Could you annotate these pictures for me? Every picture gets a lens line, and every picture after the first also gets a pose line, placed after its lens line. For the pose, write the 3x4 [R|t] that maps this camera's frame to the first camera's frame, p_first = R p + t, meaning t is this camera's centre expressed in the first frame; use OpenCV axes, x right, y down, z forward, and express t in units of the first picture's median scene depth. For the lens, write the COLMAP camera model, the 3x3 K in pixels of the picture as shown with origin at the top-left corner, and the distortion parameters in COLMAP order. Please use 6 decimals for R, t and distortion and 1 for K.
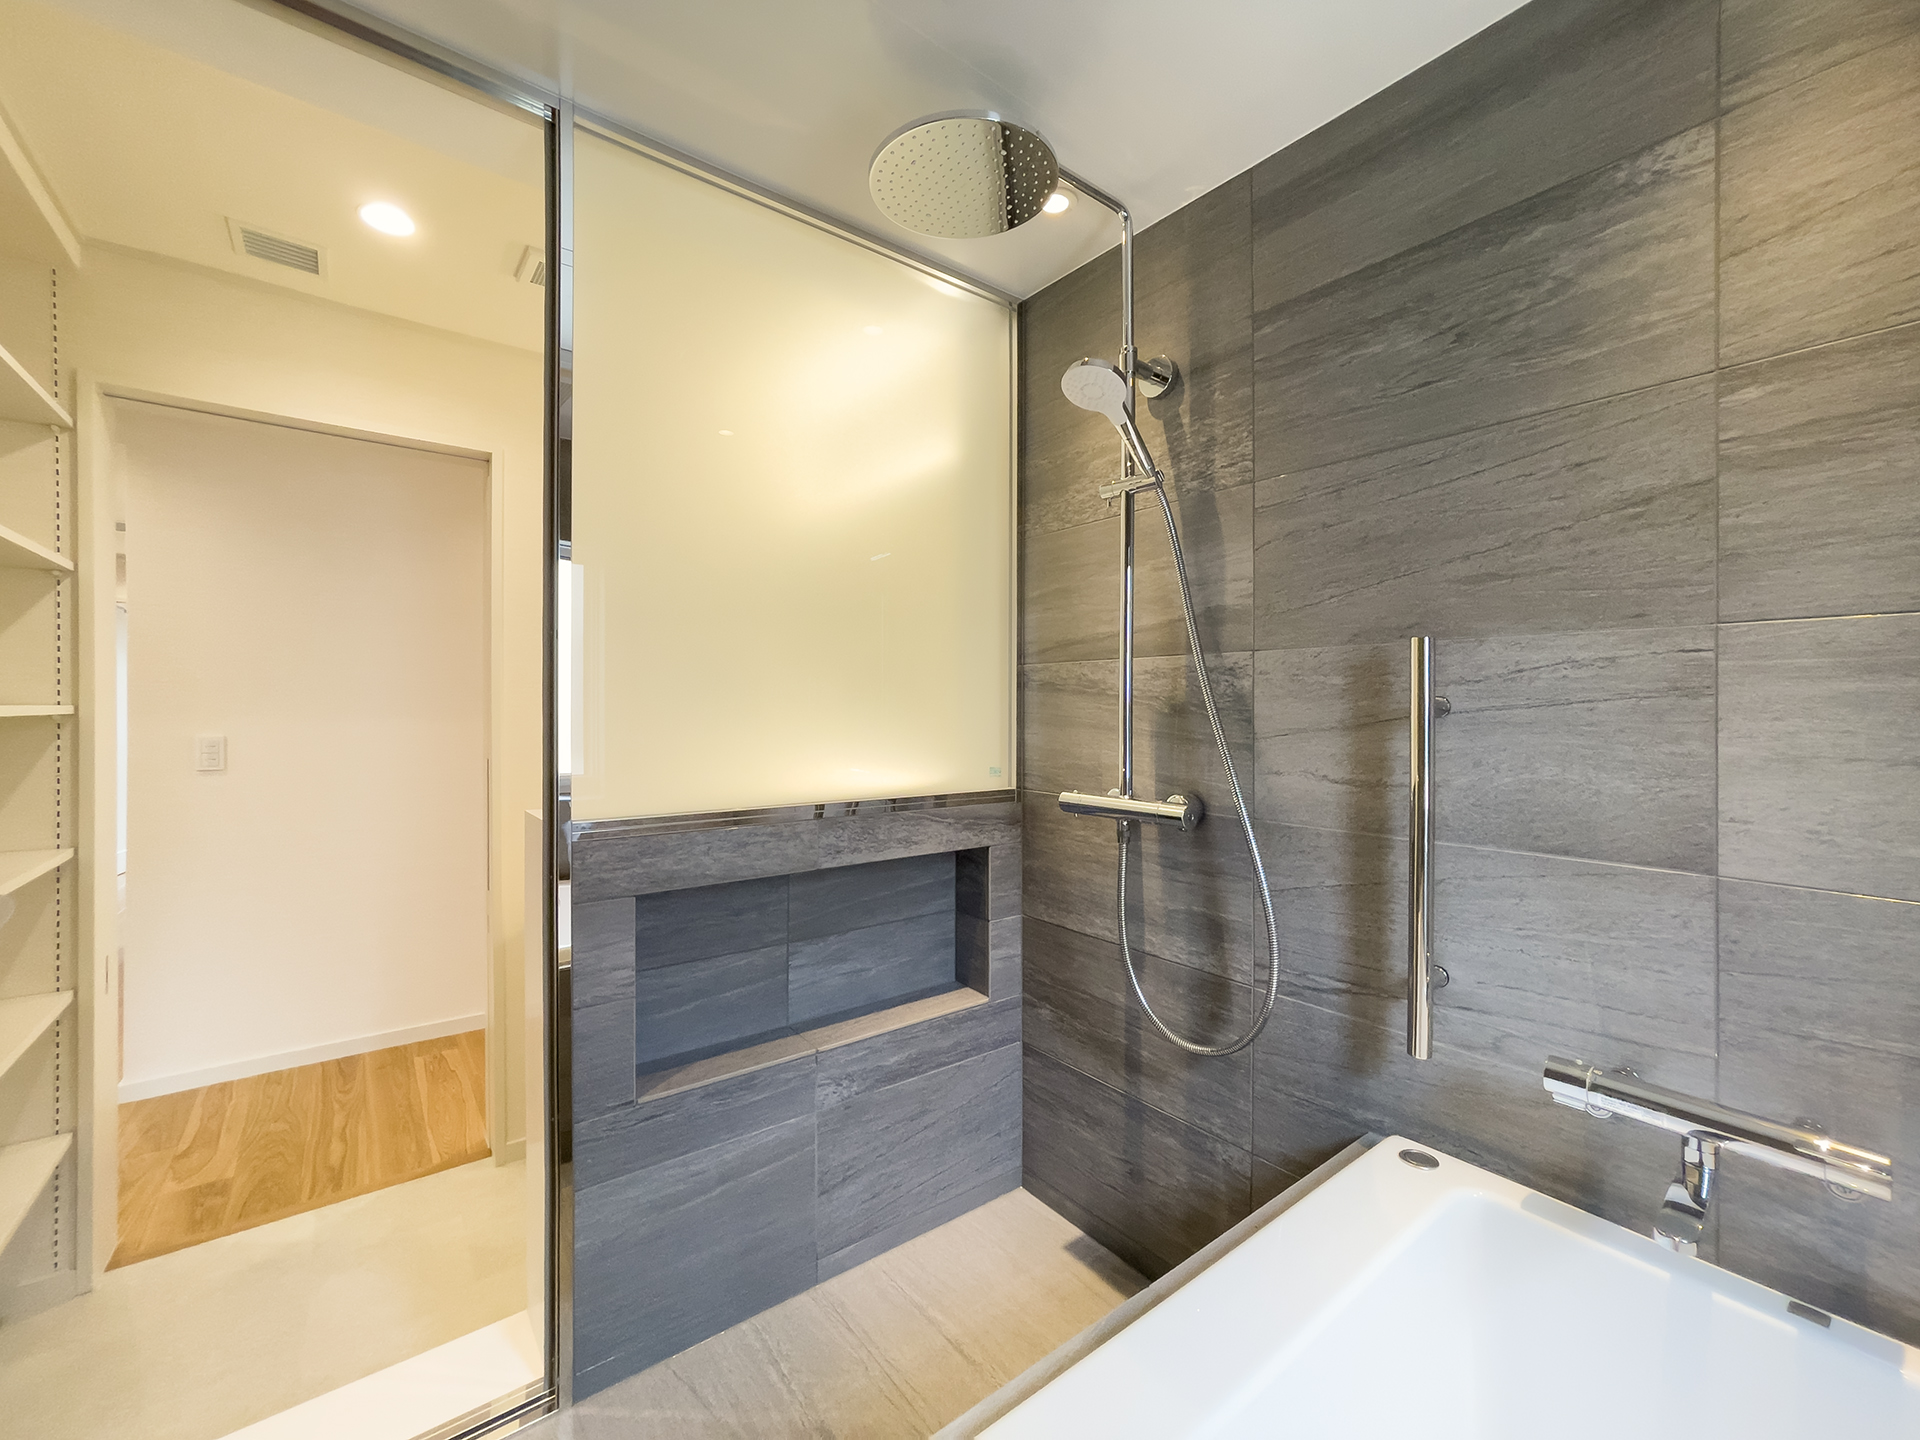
lens RADIAL K [[787.4, 0, 960.7], [0, 787.4, 720.9], [0, 0, 1]] dist [-0.010846, -0.001105]
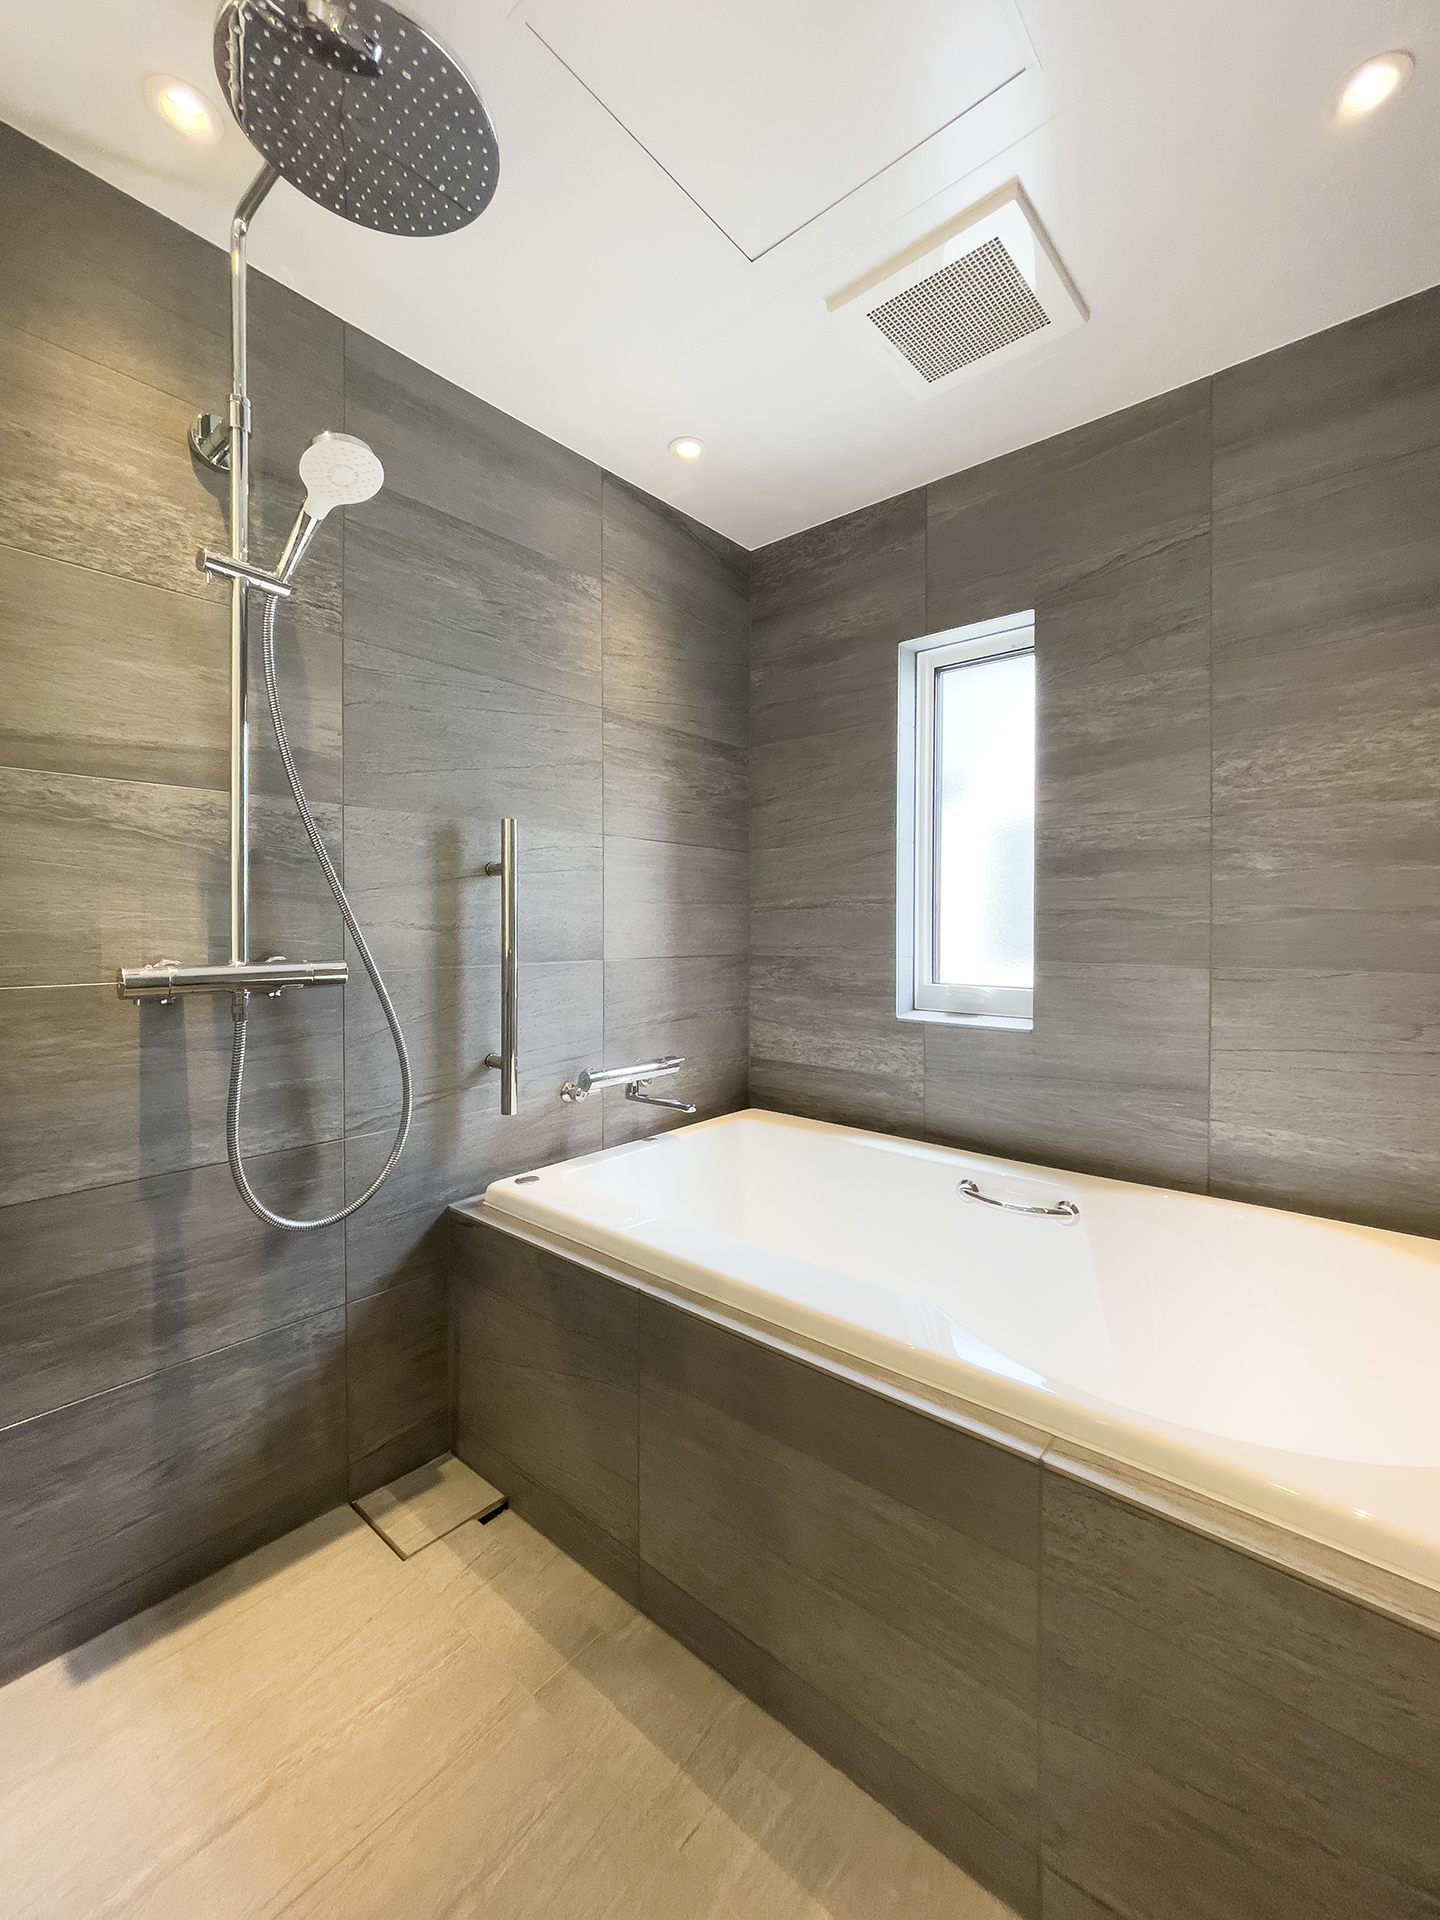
lens RADIAL K [[787.4, 0, 696.9], [0, 787.4, 912.7], [0, 0, 1]] dist [-0.010846, -0.001105]
pose [[-0.180289, -0.008611, 0.983576, -0.687631], [-0.004000, 0.999960, 0.008021, 0.038130], [-0.983606, -0.002488, -0.180316, 0.726334]]
